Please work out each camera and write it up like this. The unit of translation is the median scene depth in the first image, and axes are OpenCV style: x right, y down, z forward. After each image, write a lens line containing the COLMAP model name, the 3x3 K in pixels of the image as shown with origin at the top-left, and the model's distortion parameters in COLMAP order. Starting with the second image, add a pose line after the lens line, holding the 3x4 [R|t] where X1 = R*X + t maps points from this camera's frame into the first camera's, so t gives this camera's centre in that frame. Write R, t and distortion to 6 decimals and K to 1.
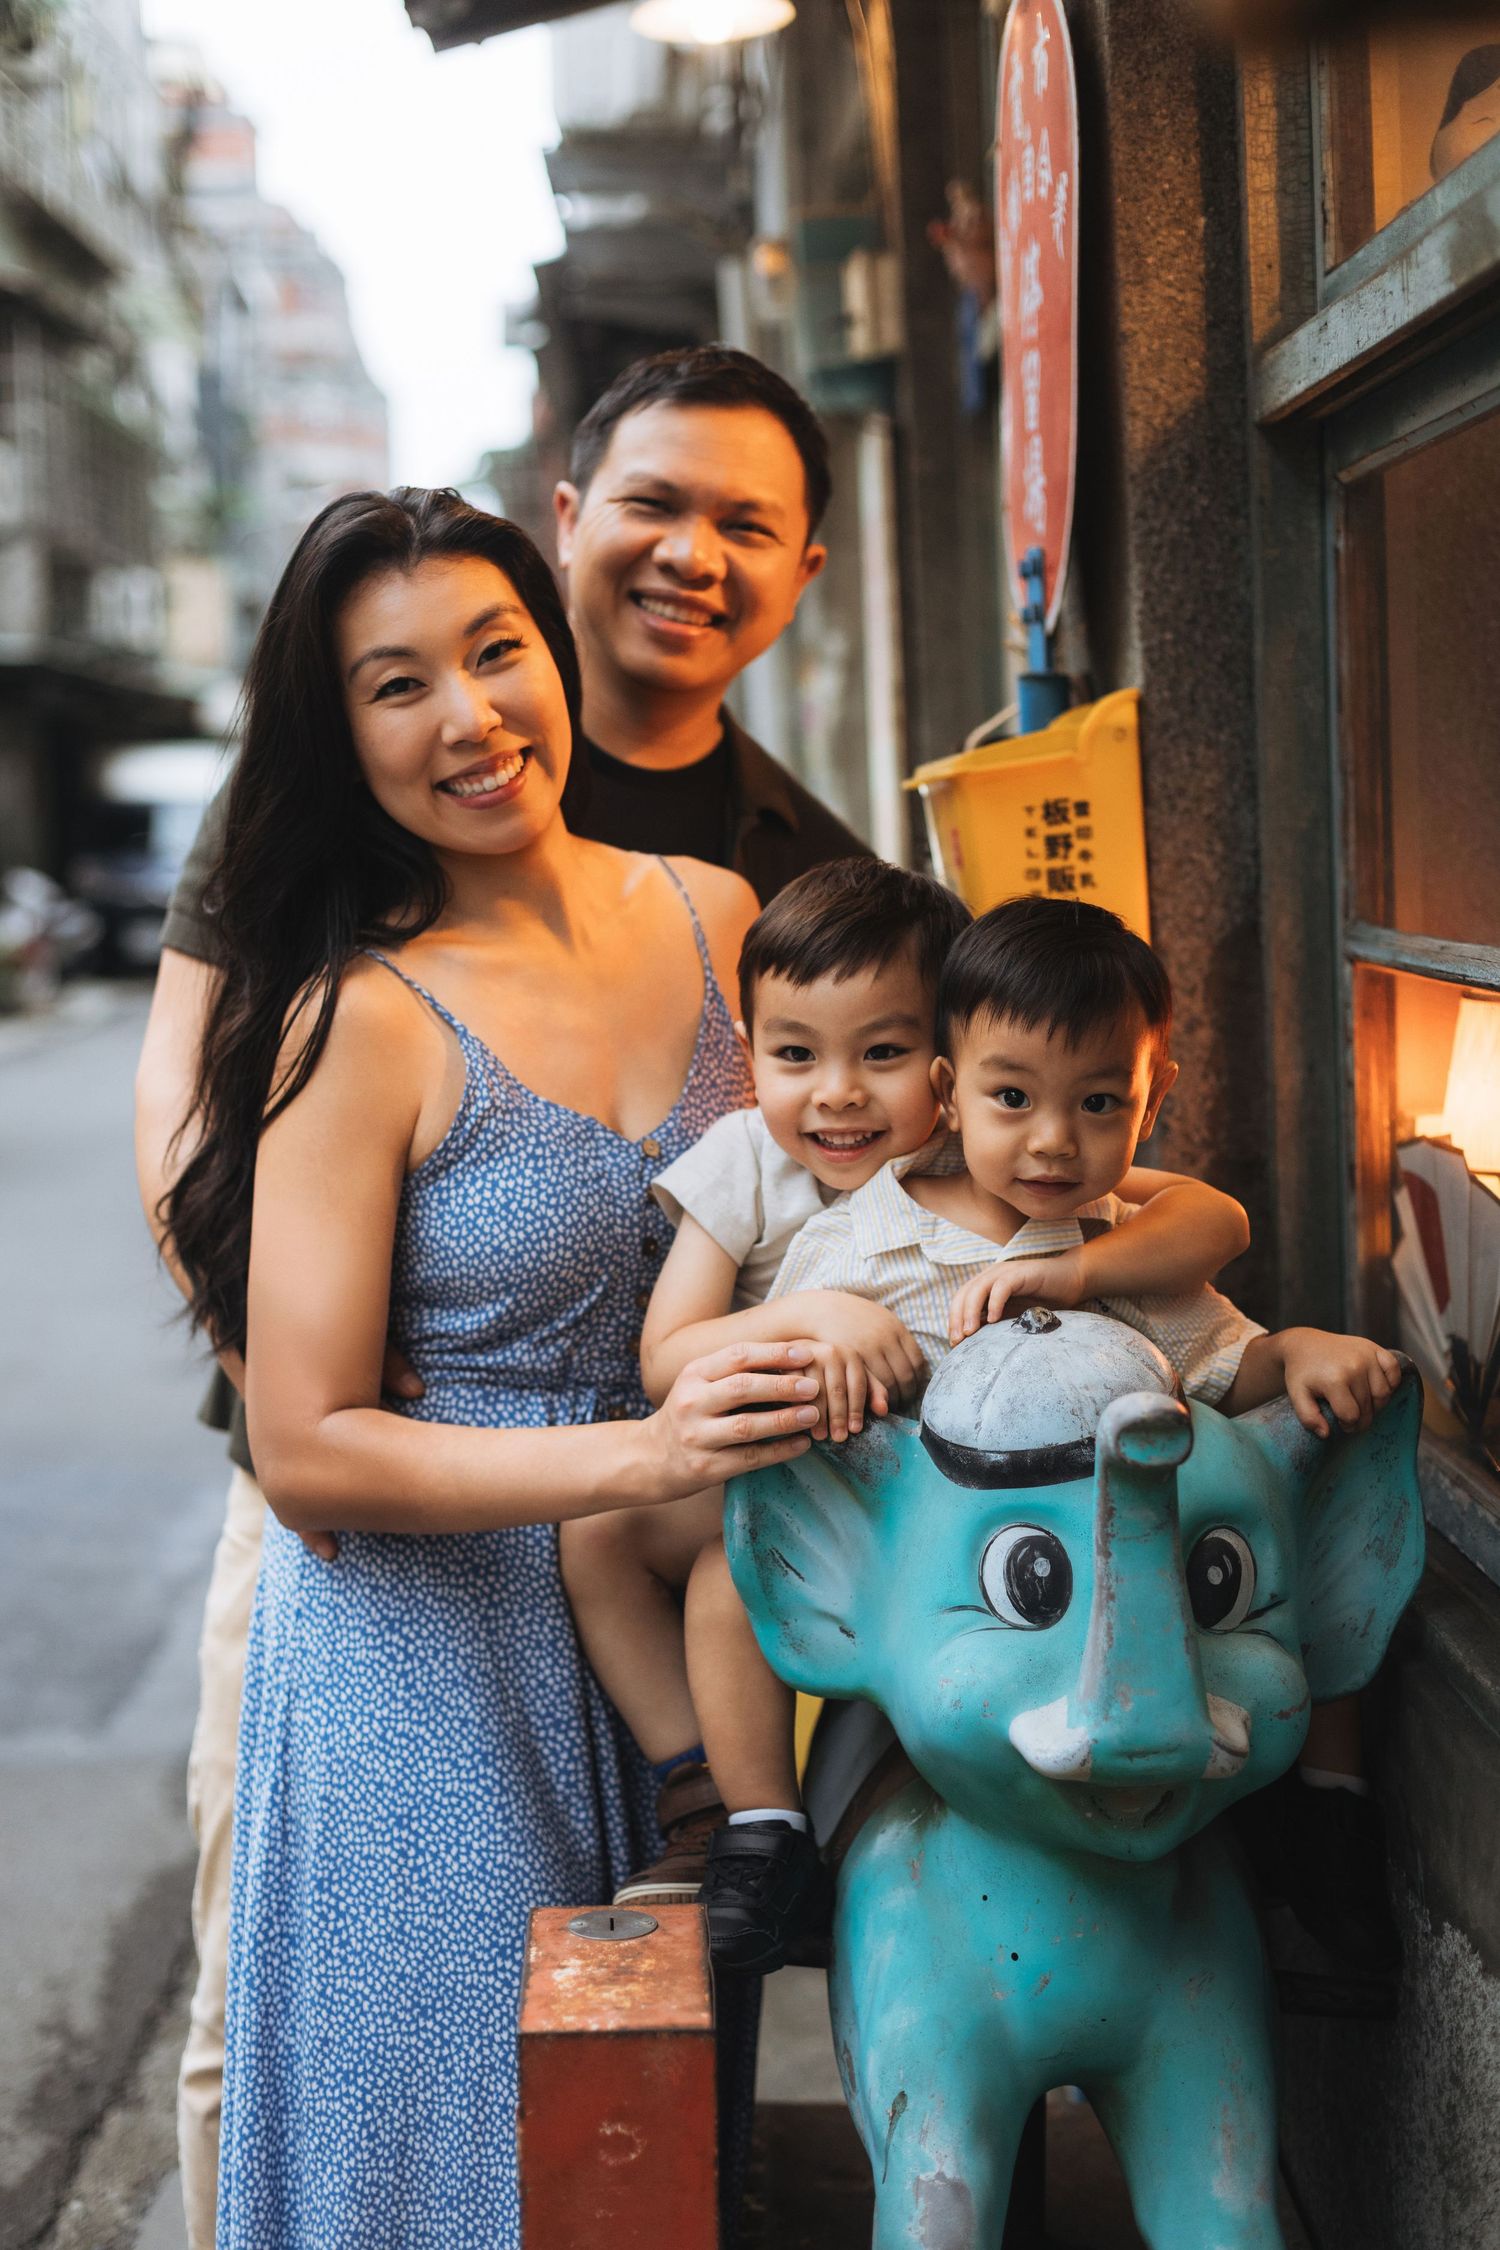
lens RADIAL K [[3551.3, 0, 793.4], [0, 3551.3, 1119.2], [0, 0, 1]] dist [-0.019264, 0.063472]
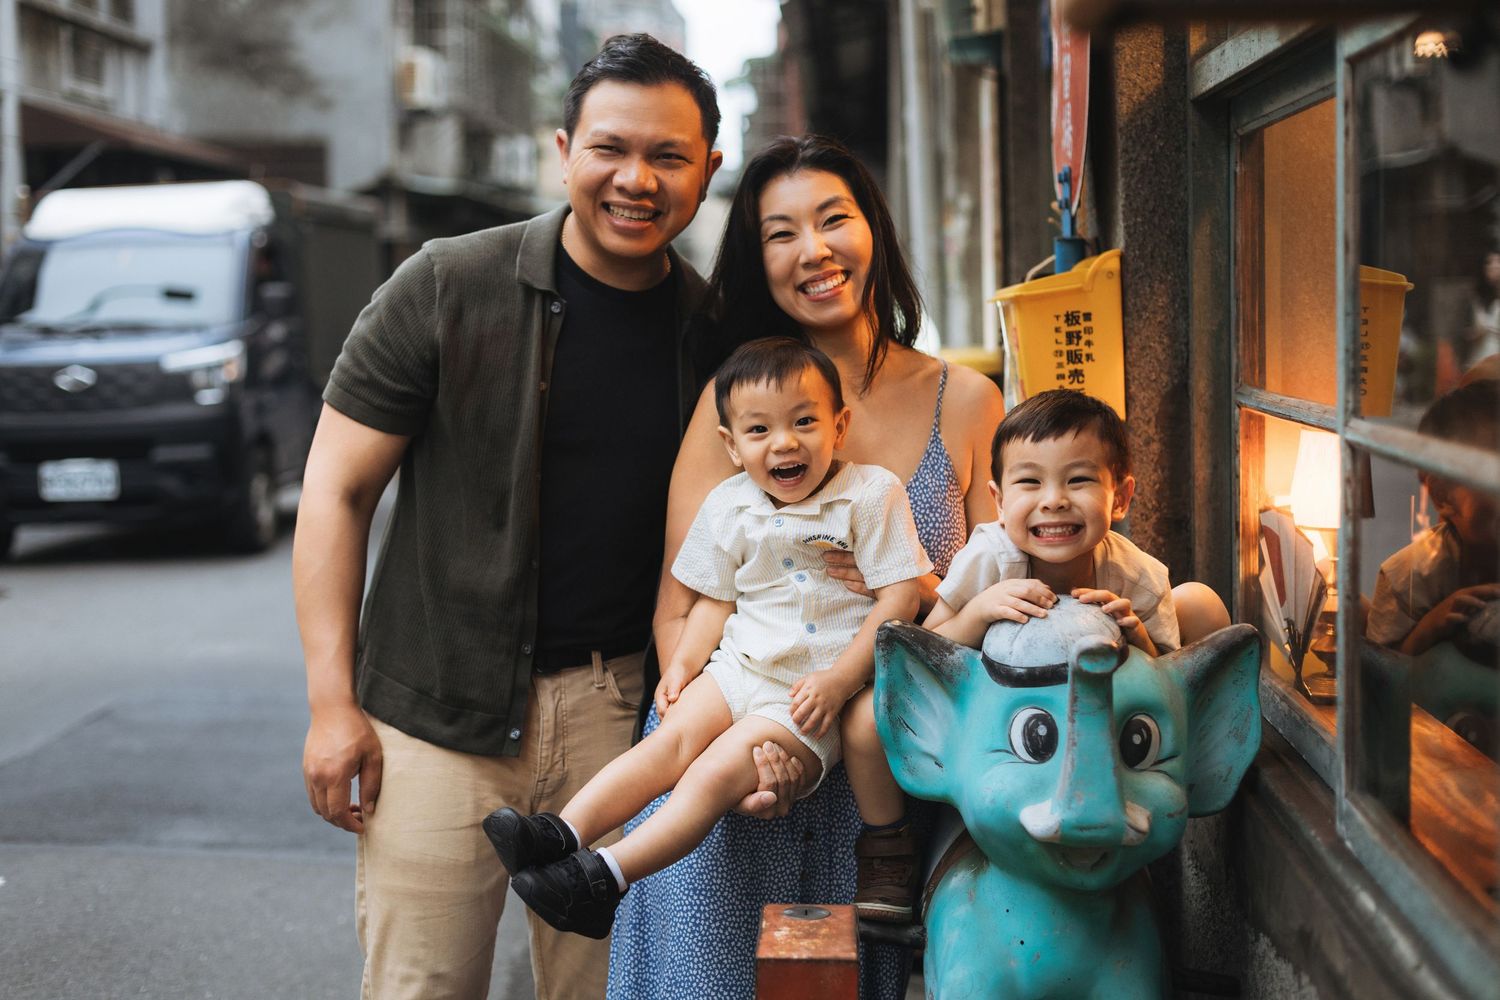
lens RADIAL K [[2367.5, 0, 750.0], [0, 2367.5, 500.0], [0, 0, 1]] dist [-0.019264, 0.063472]
pose [[0.996478, 0.023015, -0.080633, 0.011331], [-0.023031, 0.999734, 0.000734, 0.006487], [0.080629, 0.001126, 0.996744, -0.186177]]
